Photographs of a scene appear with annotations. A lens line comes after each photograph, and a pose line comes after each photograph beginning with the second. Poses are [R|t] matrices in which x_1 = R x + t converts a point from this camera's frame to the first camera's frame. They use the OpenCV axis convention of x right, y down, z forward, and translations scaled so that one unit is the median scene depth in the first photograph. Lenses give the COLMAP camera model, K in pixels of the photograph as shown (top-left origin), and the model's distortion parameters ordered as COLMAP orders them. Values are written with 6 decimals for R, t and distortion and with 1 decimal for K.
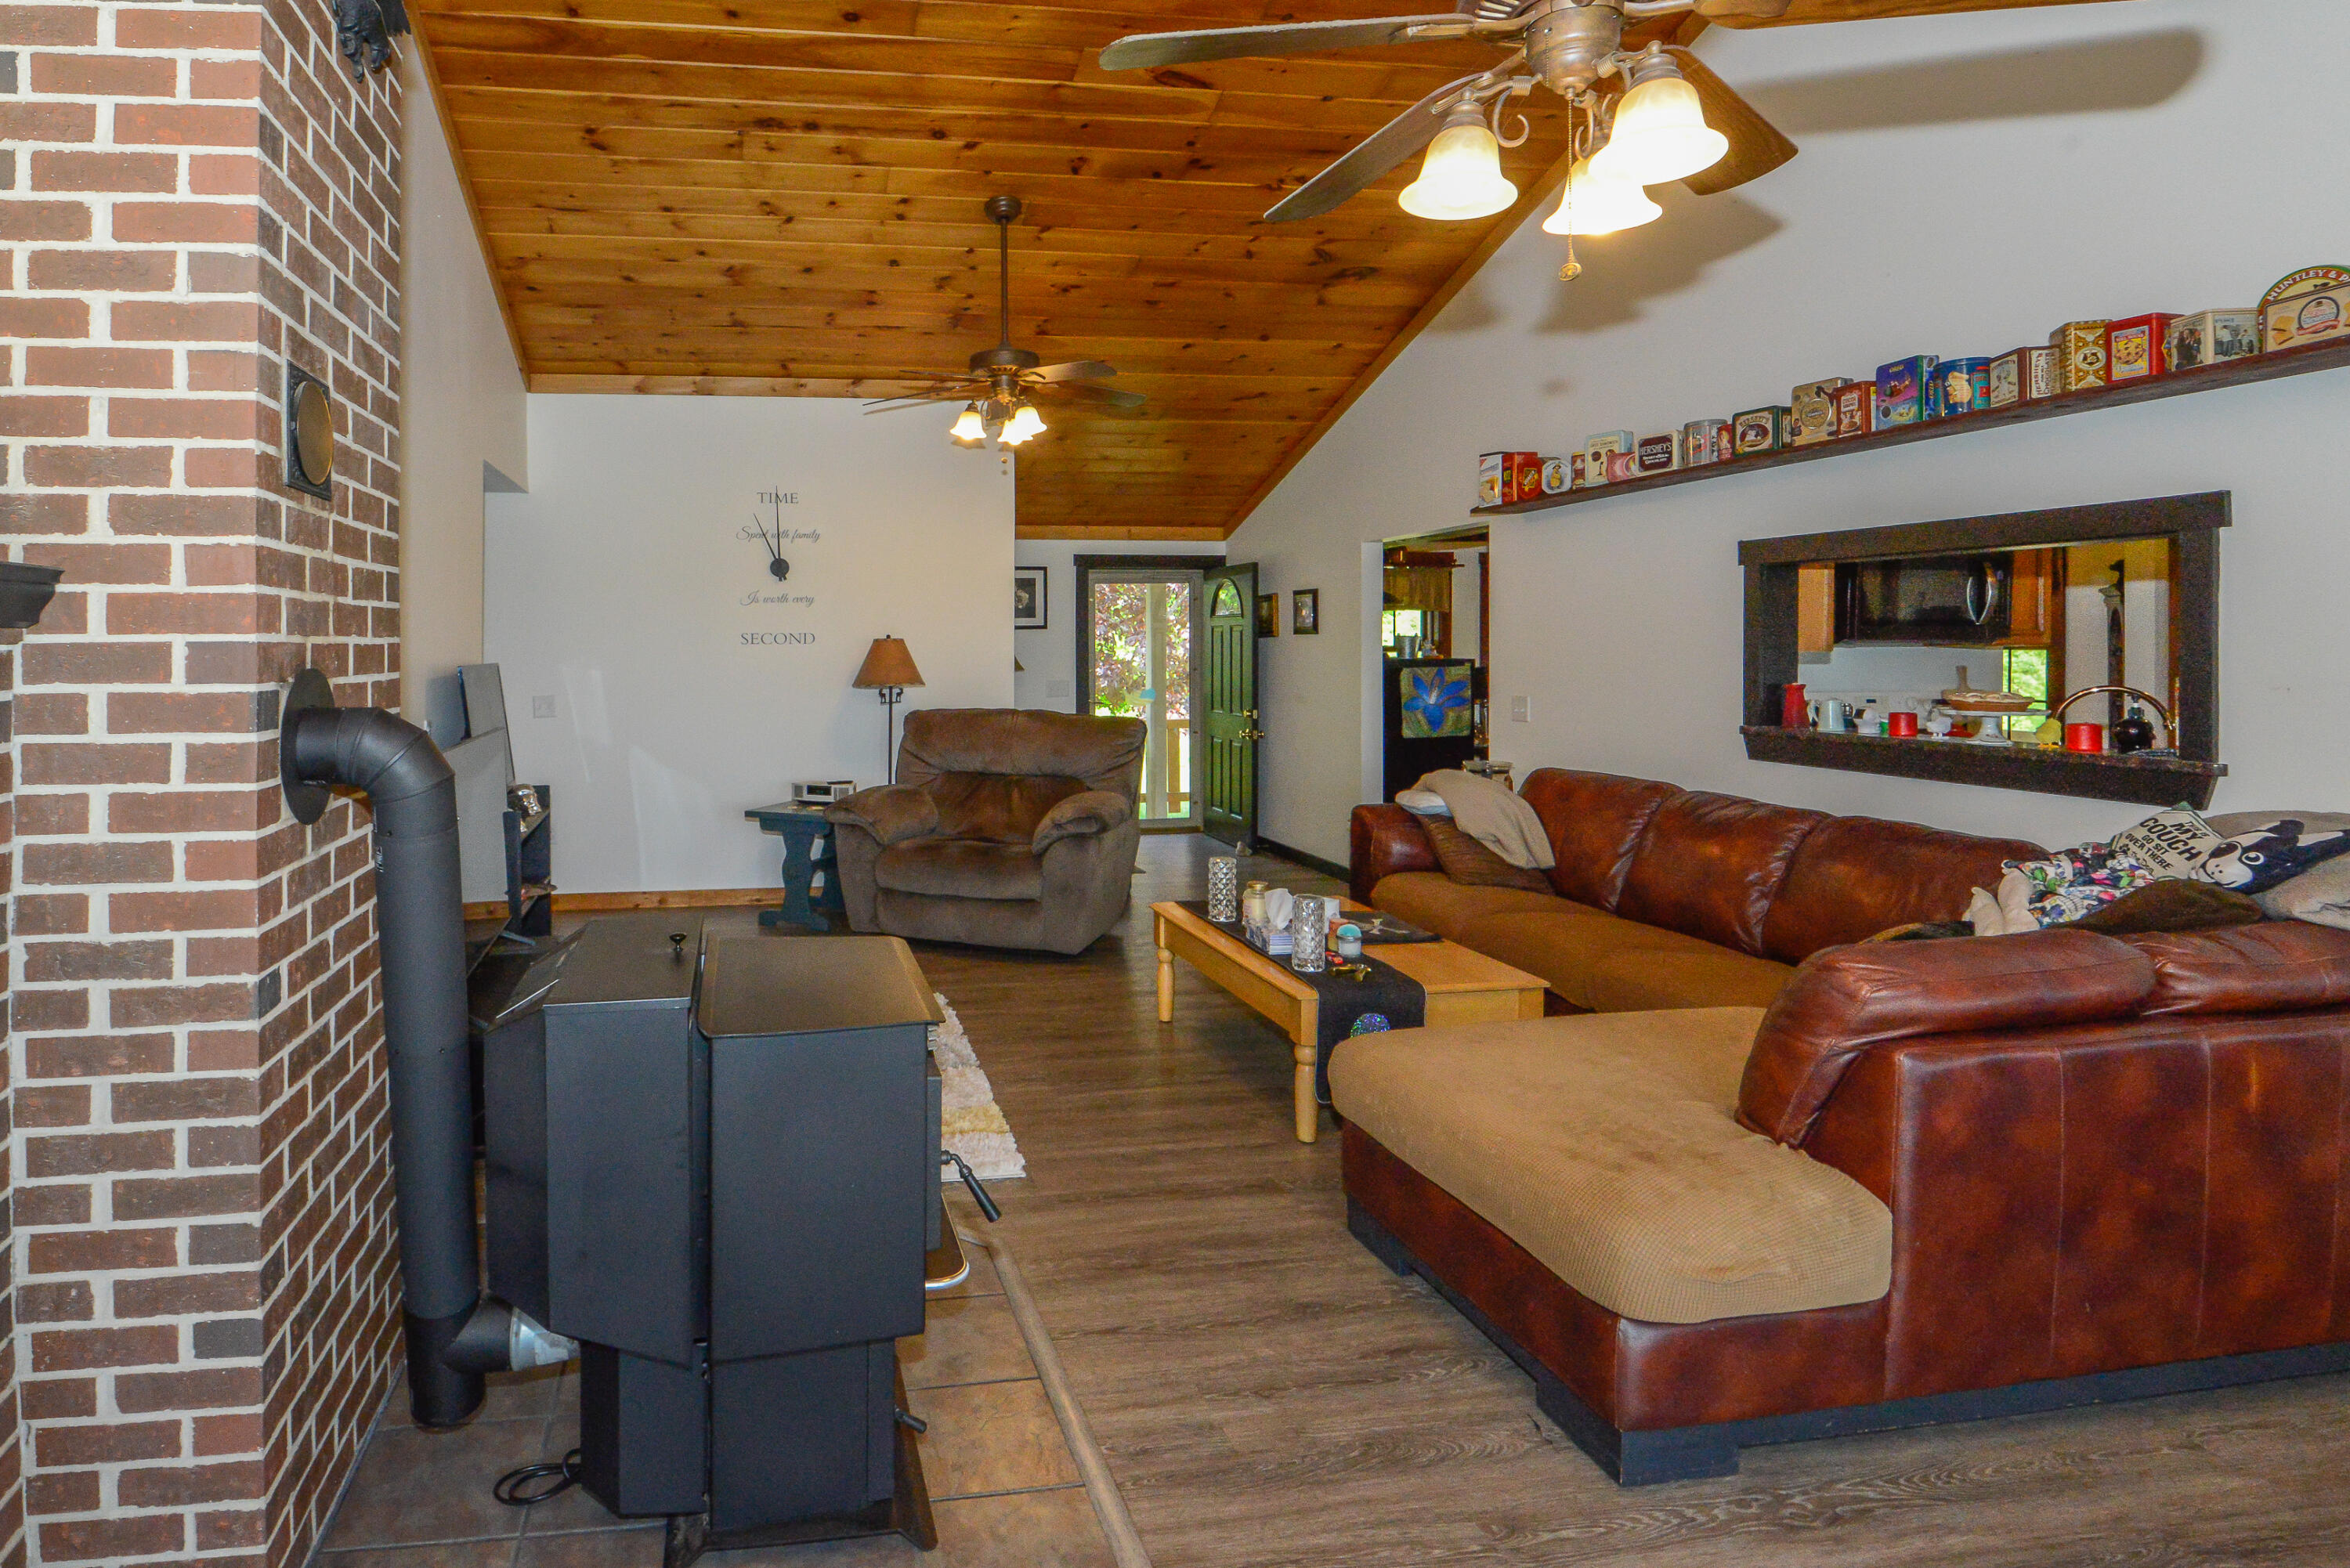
lens RADIAL K [[1202.6, 0, 944.2], [0, 1202.6, 685.2], [0, 0, 1]] dist [0.000509, -0.002497]
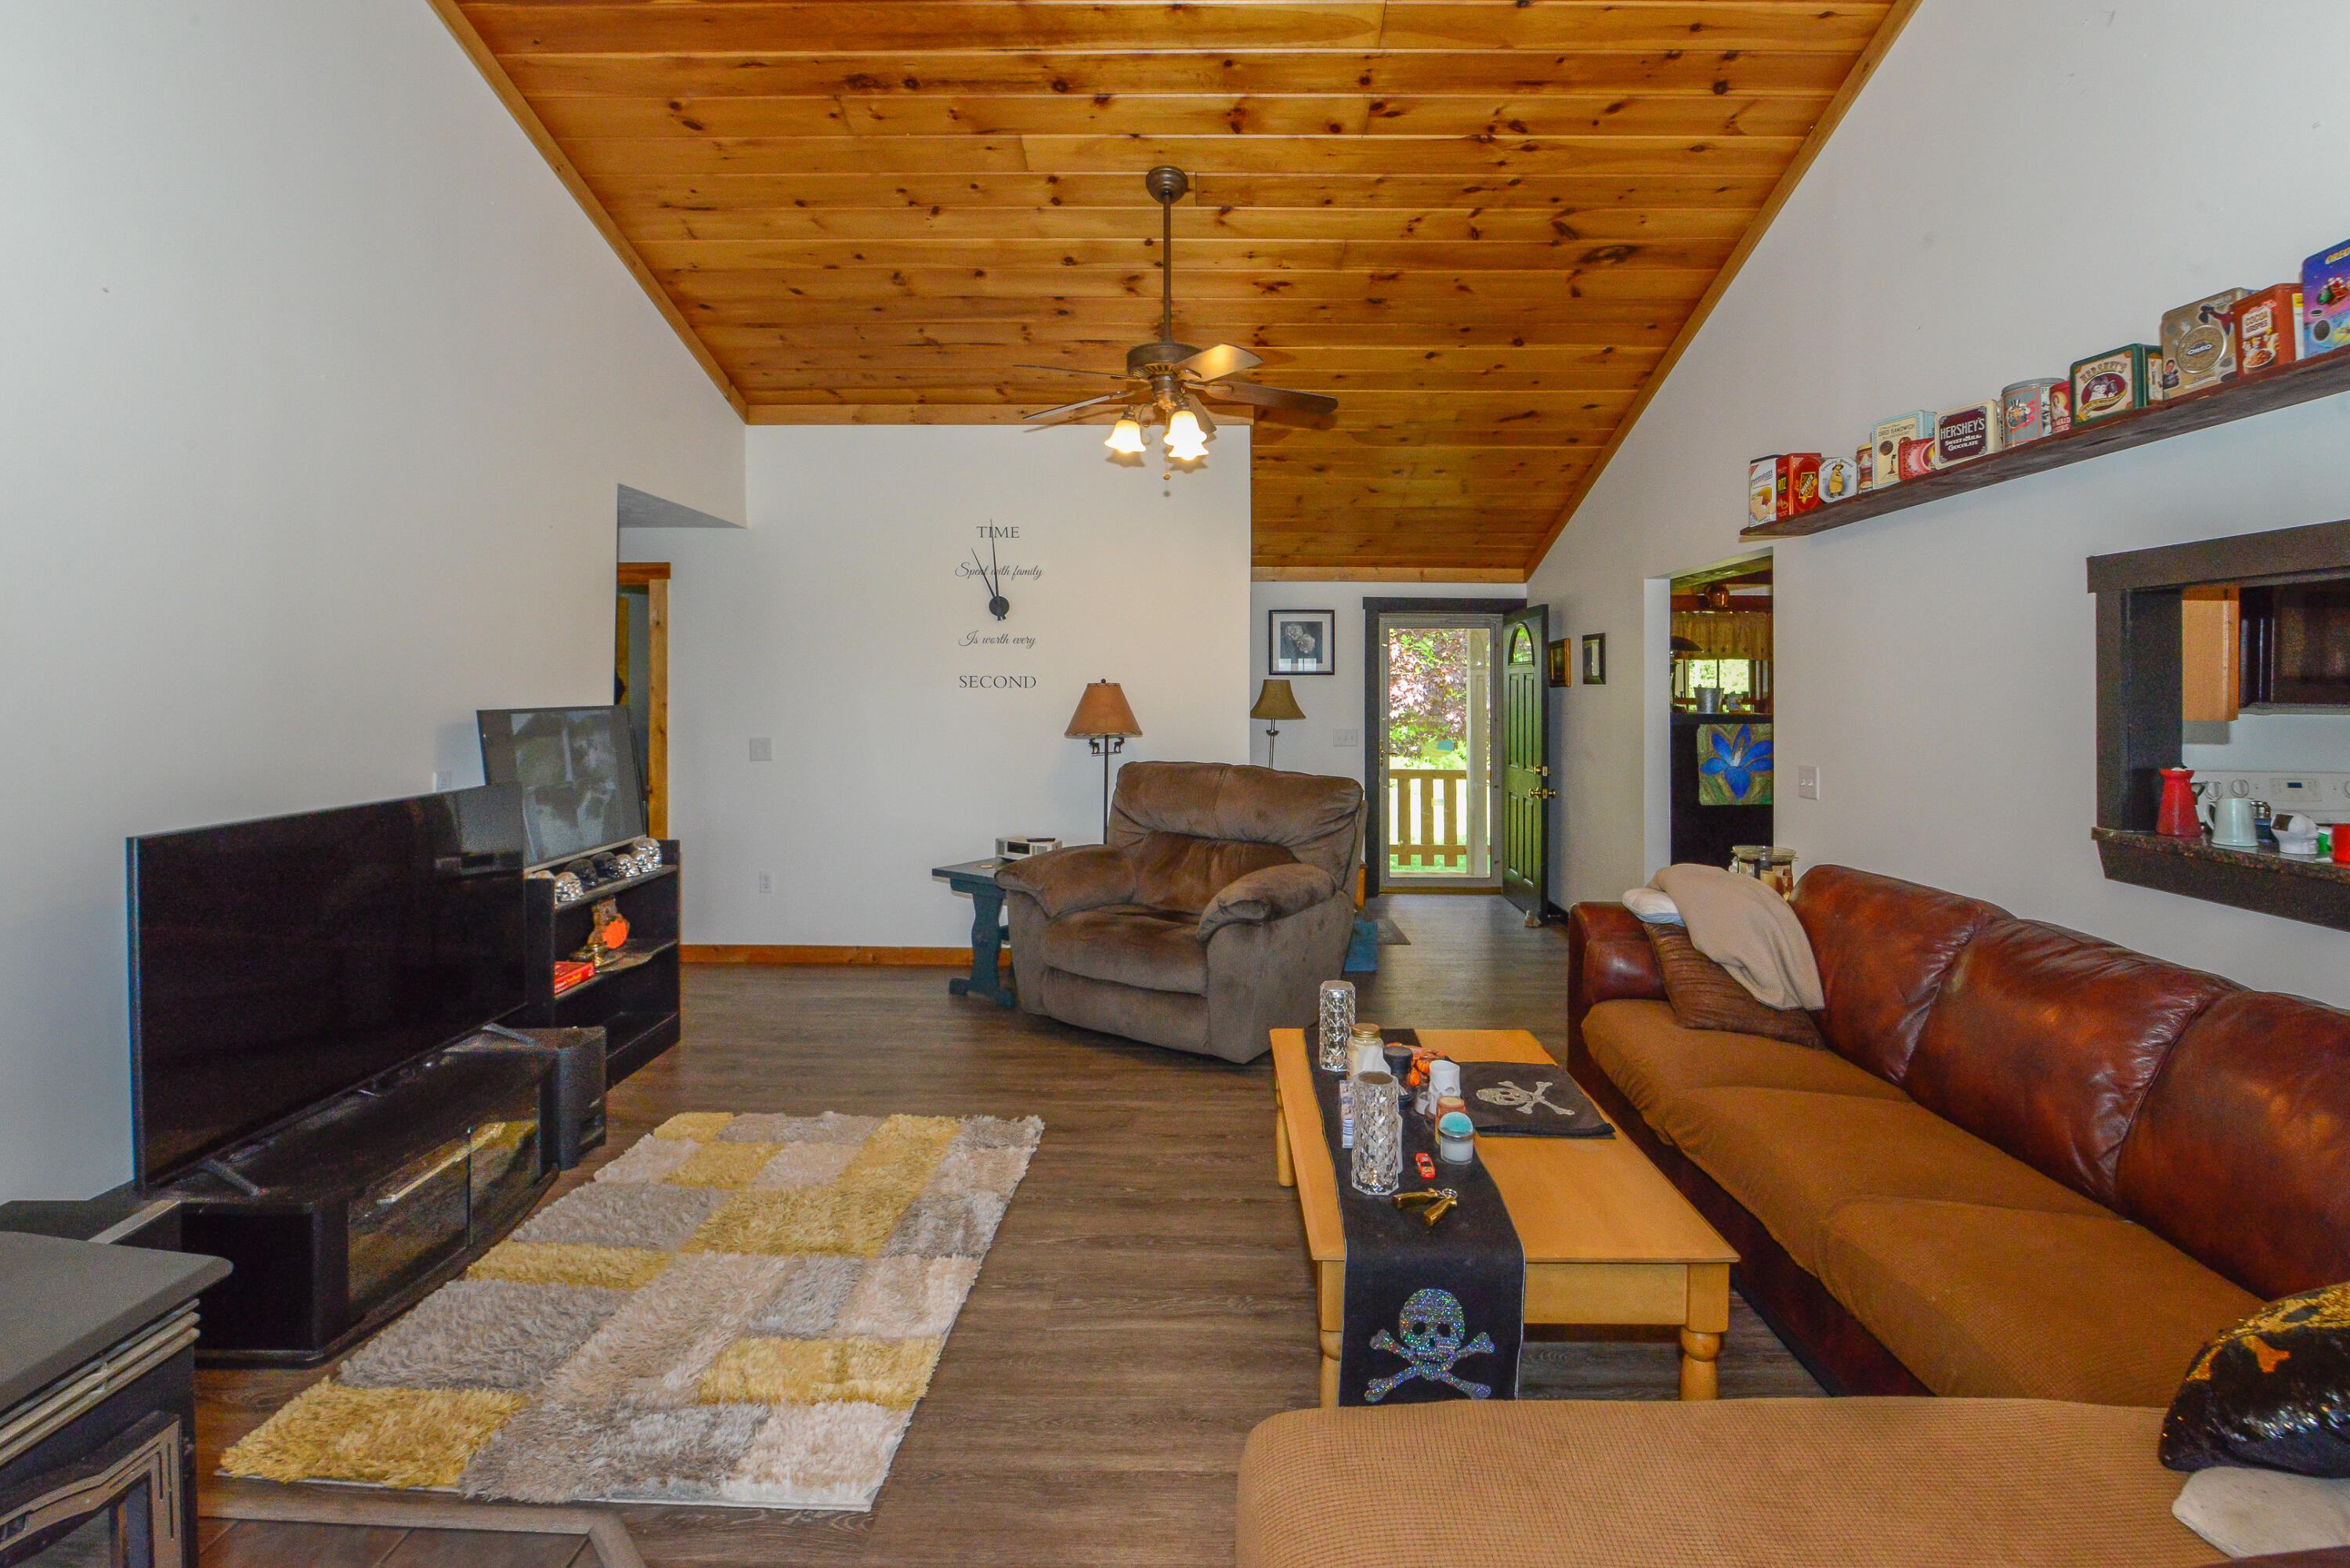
lens RADIAL K [[1061.1, 0, 1238.9], [0, 1061.1, 689.2], [0, 0, 1]] dist [-0.006783, -0.007712]
pose [[0.991362, 0.013890, -0.130416, 0.202019], [-0.018214, 0.999321, -0.032026, -0.012745], [0.129883, 0.034125, 0.990942, 0.267768]]
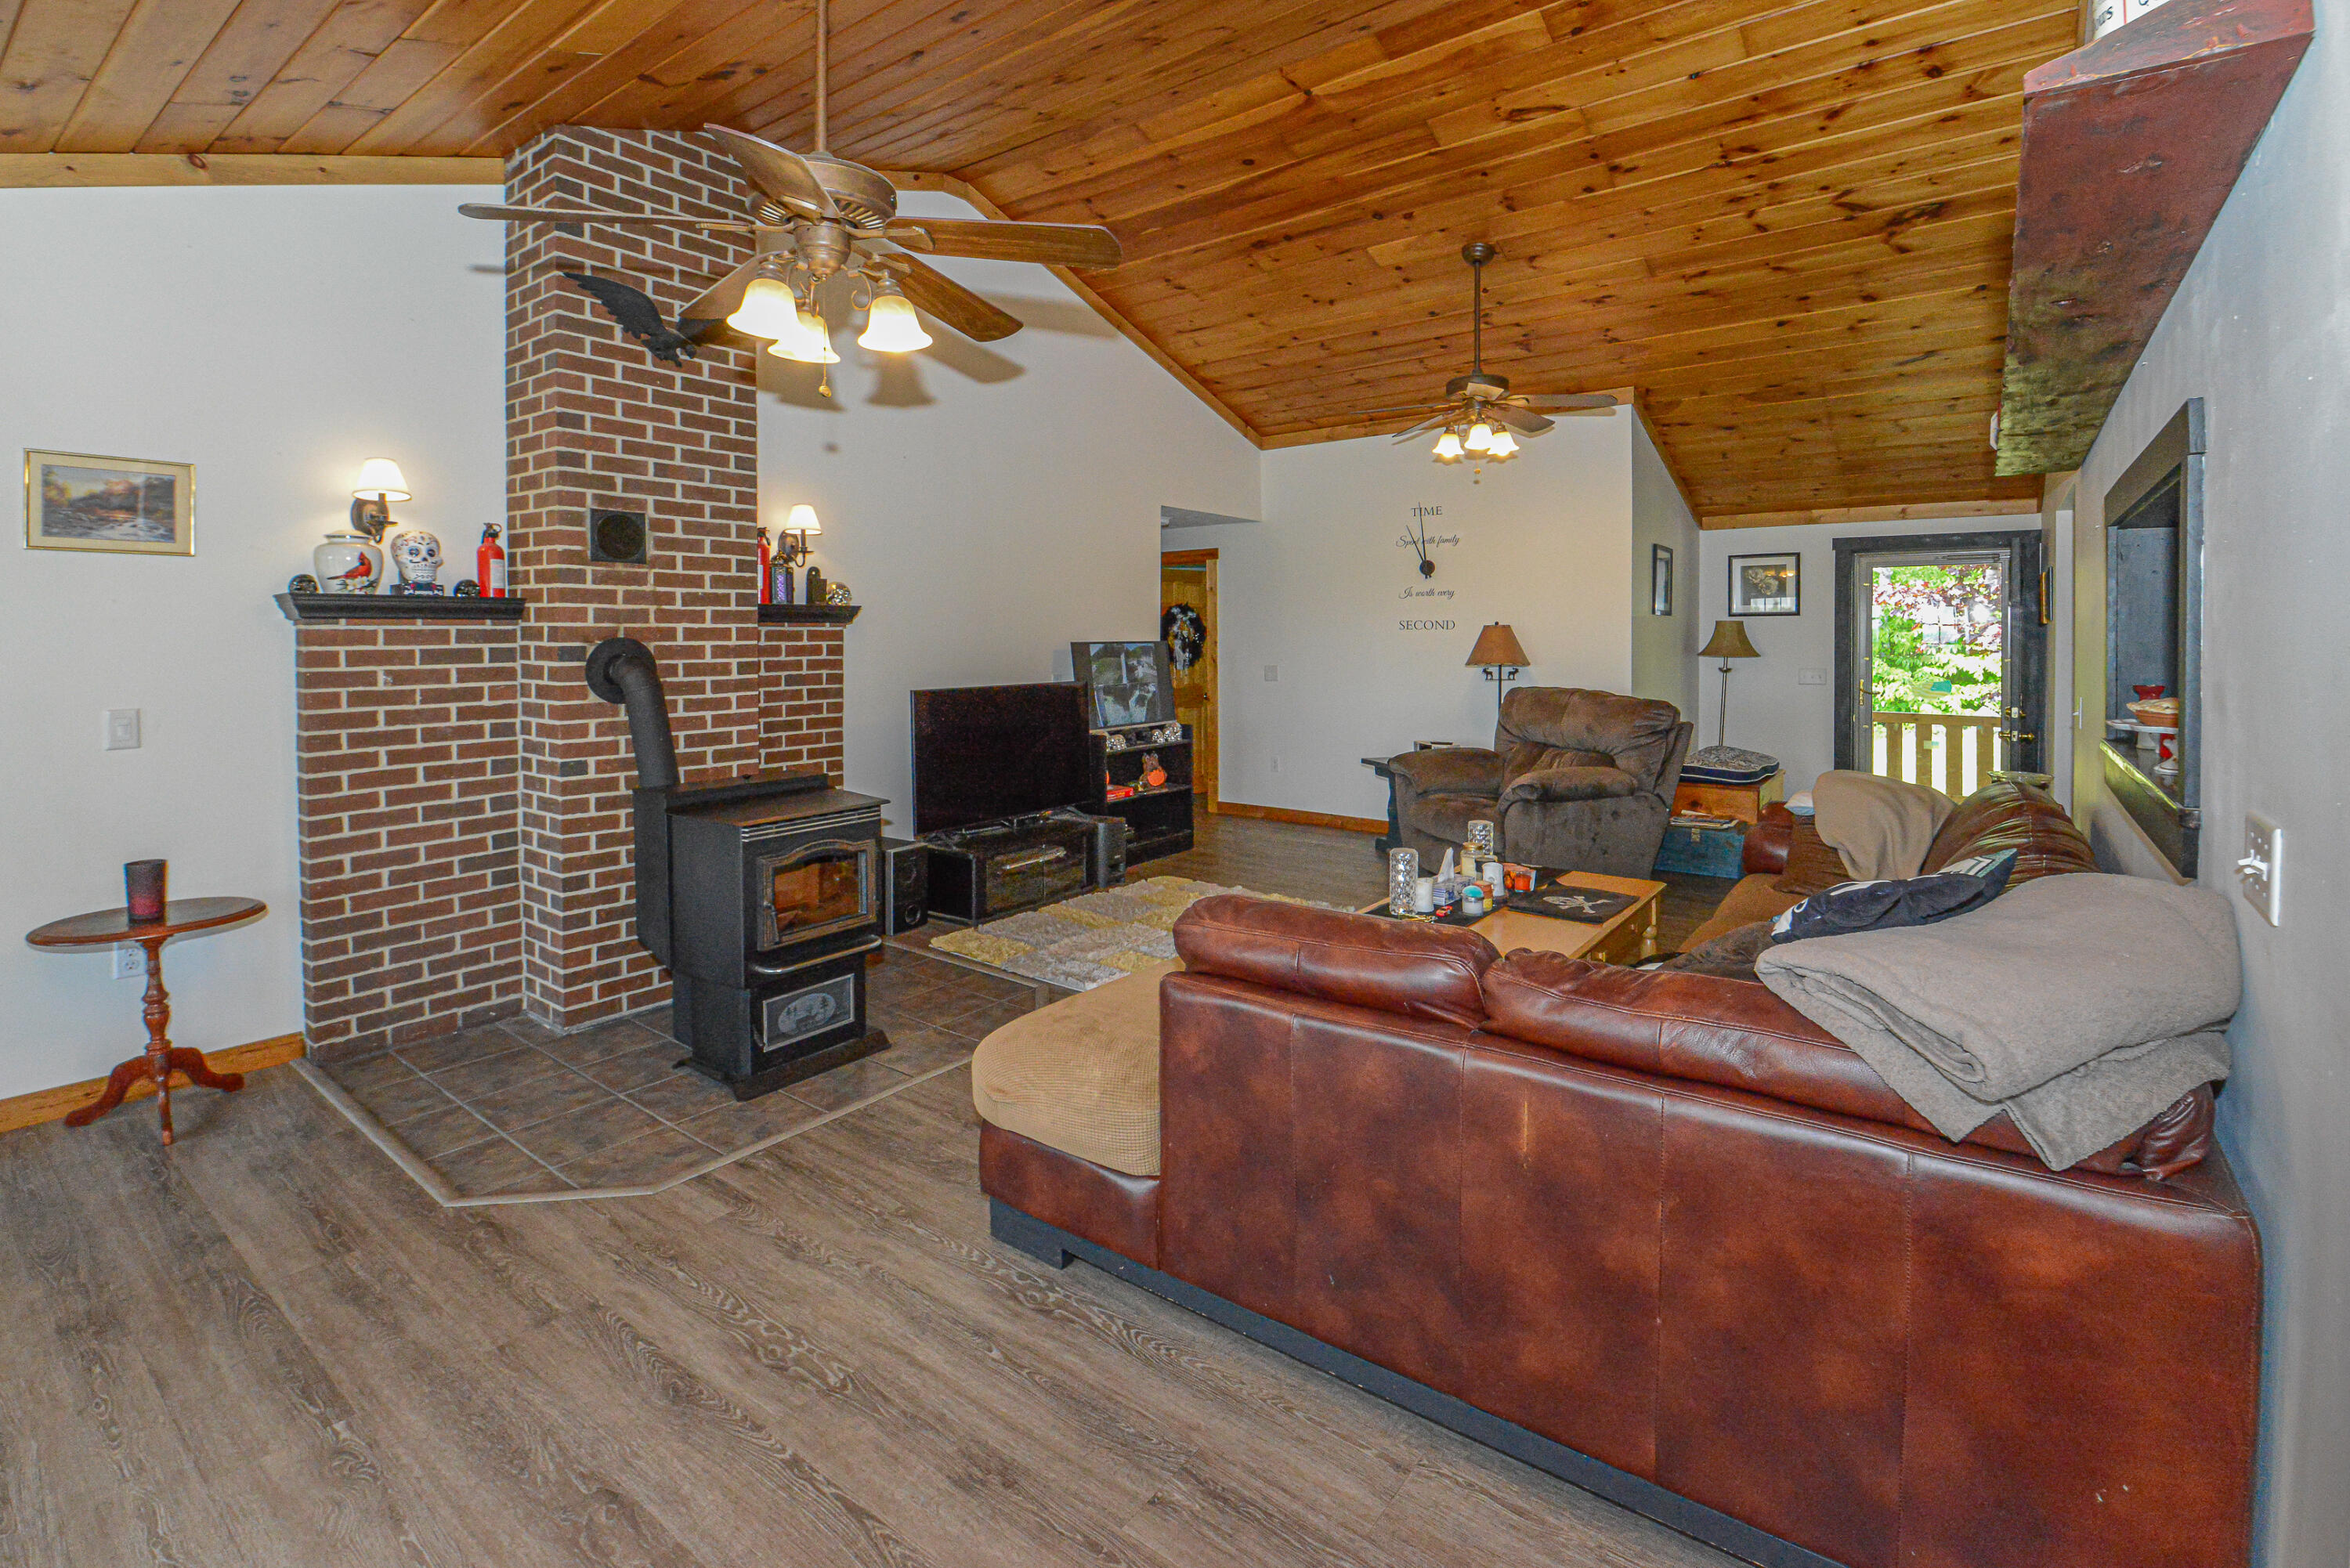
lens RADIAL K [[1061.1, 0, 1262.8], [0, 1061.1, 655.1], [0, 0, 1]] dist [-0.006783, -0.007712]
pose [[0.730087, 0.022931, -0.682969, 0.626854], [-0.029698, 0.999557, 0.001815, -0.005826], [0.682709, 0.018958, 0.730445, 0.120355]]
